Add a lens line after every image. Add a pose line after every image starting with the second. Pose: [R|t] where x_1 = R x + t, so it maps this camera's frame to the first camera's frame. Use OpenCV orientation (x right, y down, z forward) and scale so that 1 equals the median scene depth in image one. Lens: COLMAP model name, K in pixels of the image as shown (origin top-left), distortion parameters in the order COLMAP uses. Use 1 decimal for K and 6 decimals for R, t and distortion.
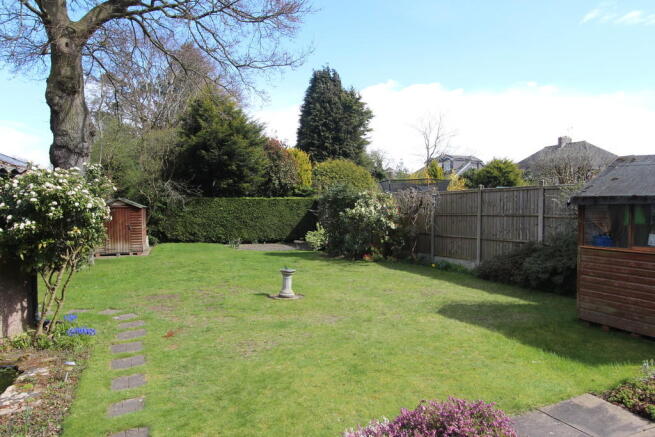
lens RADIAL K [[476.8, 0, 328.1], [0, 476.8, 218.9], [0, 0, 1]] dist [-0.004238, 0.004911]
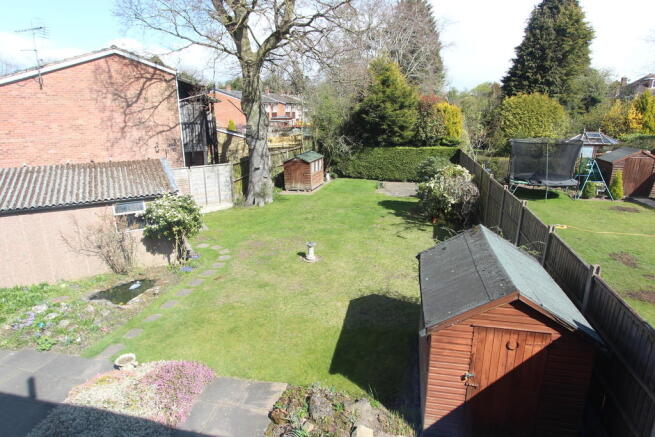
lens RADIAL K [[391.7, 0, 327.3], [0, 391.7, 218.8], [0, 0, 1]] dist [-0.003370, -0.000620]
pose [[0.812794, 0.157923, -0.560738, 0.307235], [-0.001281, 0.963037, 0.269367, -0.147517], [0.582550, -0.218222, 0.782952, -0.000005]]
